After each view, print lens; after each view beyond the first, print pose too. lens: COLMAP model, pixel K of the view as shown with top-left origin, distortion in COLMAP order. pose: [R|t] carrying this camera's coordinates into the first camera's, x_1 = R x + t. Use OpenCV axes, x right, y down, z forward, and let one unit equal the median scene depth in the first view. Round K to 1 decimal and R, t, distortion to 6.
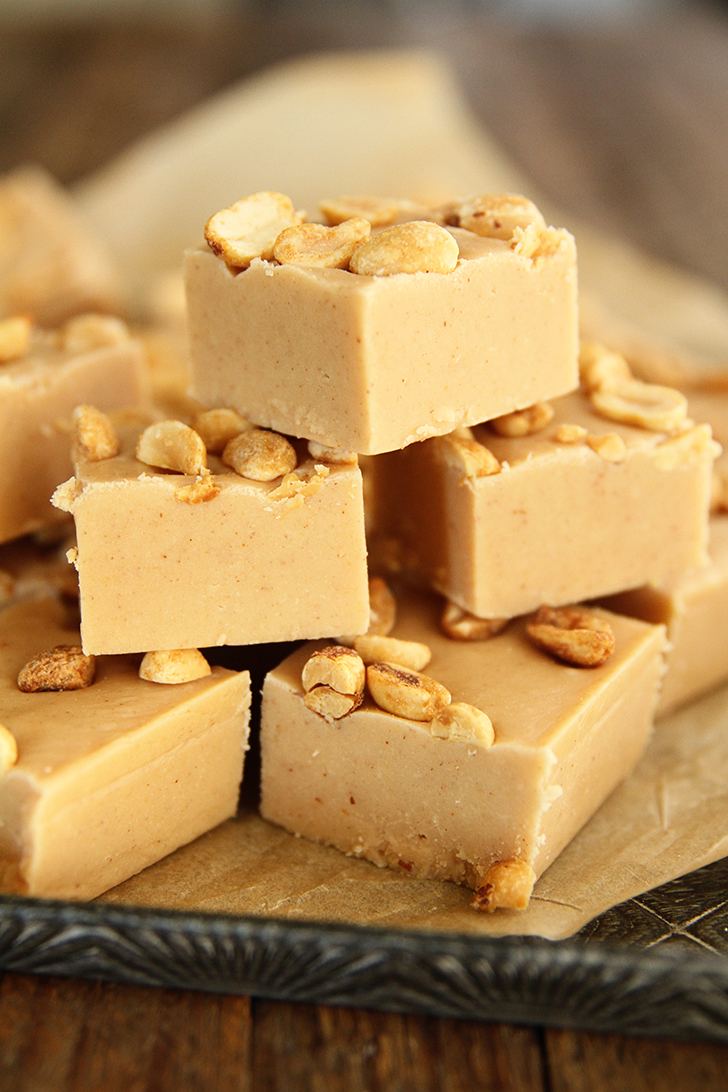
lens RADIAL K [[1810.6, 0, 357.8], [0, 1810.6, 538.7], [0, 0, 1]] dist [-0.059331, 0.000000]
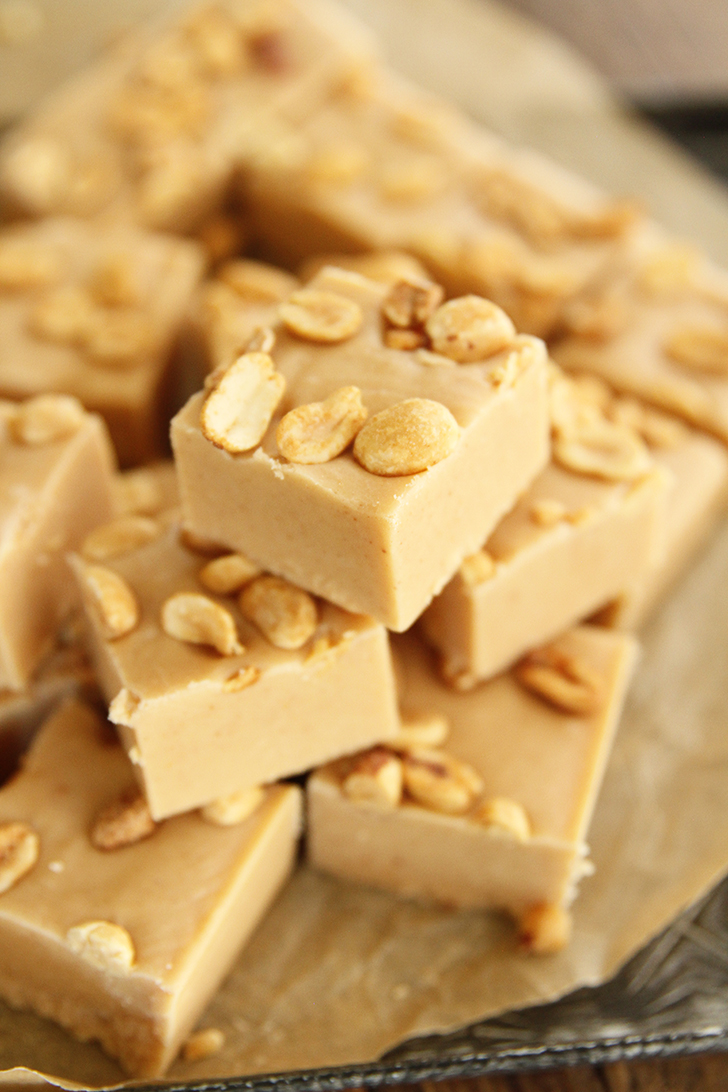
lens RADIAL K [[1735.8, 0, 373.3], [0, 1735.8, 549.3], [0, 0, 1]] dist [-0.045879, 0.000000]
pose [[0.974726, -0.175841, 0.137802, -0.136026], [0.103102, 0.901279, 0.420793, -0.503480], [-0.198191, -0.395950, 0.896629, 0.089816]]
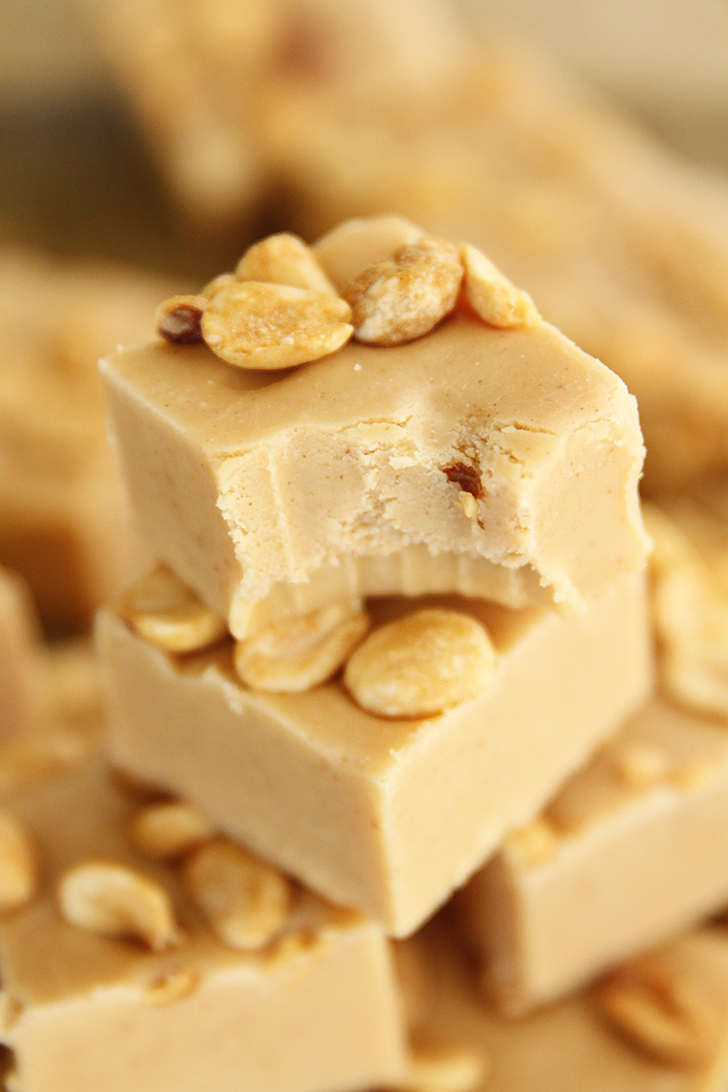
lens RADIAL K [[3019.8, 0, 365.6], [0, 3019.8, 546.1], [0, 0, 1]] dist [0.041684, 0.000000]
pose [[0.992055, -0.113243, 0.054795, -0.054810], [0.083372, 0.917991, 0.387740, -0.652899], [-0.094210, -0.380091, 0.920139, -0.089962]]
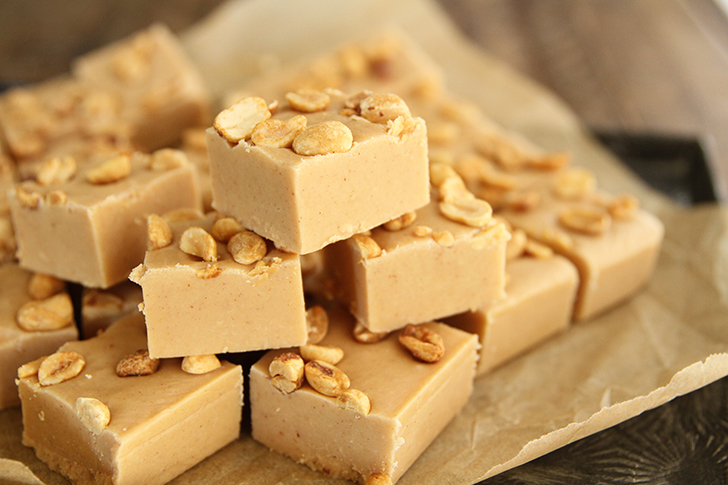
lens RADIAL K [[1059.7, 0, 361.9], [0, 1059.7, 248.5], [0, 0, 1]] dist [-0.077872, 0.000000]
pose [[0.998752, 0.005662, -0.049626, 0.113883], [-0.000926, 0.995483, 0.094934, -0.145938], [0.049939, -0.094769, 0.994246, -0.045168]]
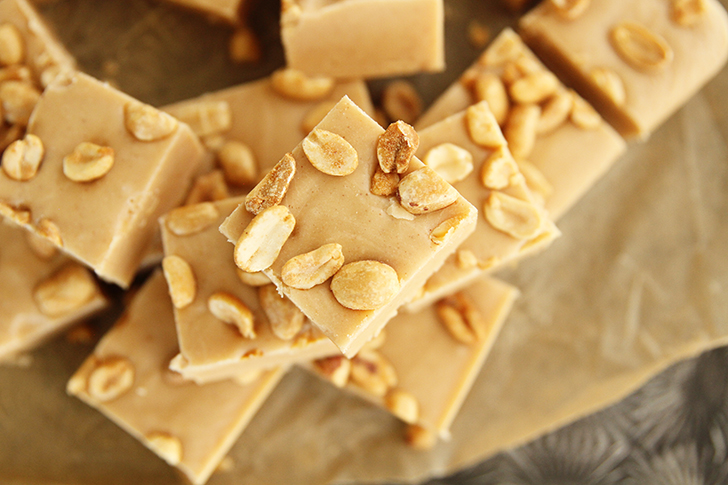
lens RADIAL K [[1157.2, 0, 367.9], [0, 1157.2, 239.6], [0, 0, 1]] dist [-0.045879, 0.000000]
pose [[0.999214, -0.039505, -0.003418, 0.032537], [0.021875, 0.477296, 0.878470, -1.035943], [-0.033072, -0.877854, 0.477785, 0.537609]]
